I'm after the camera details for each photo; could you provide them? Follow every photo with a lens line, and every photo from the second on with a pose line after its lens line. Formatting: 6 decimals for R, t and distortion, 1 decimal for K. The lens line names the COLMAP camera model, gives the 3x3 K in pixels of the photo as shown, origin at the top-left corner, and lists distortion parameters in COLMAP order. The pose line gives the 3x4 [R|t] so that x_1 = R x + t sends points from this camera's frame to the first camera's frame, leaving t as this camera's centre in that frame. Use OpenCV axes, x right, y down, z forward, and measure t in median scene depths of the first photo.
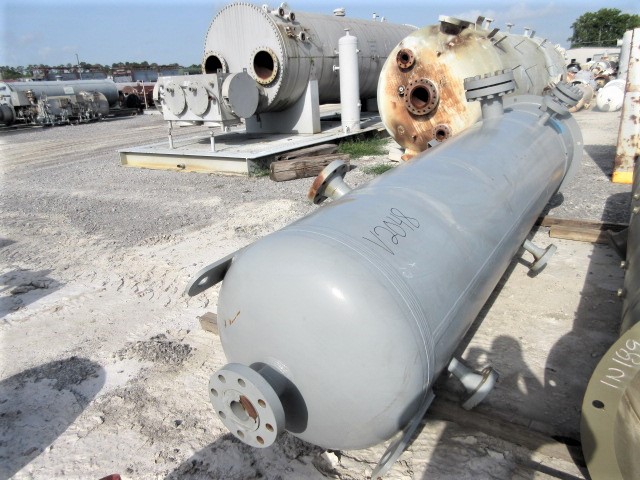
lens RADIAL K [[470.3, 0, 319.8], [0, 470.3, 239.9], [0, 0, 1]] dist [-0.013177, -0.002290]
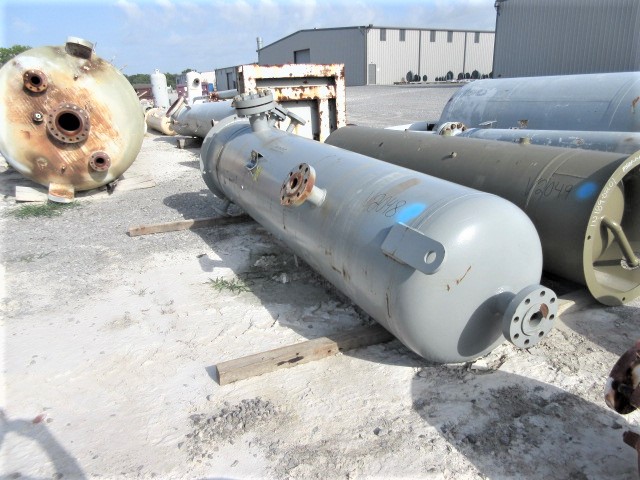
lens RADIAL K [[470.3, 0, 320.4], [0, 470.3, 240.2], [0, 0, 1]] dist [-0.013177, -0.002290]
pose [[0.512933, -0.230076, 0.827022, -0.333380], [0.284212, 0.954594, 0.089293, -0.032935], [-0.810015, 0.189248, 0.555033, 0.150482]]
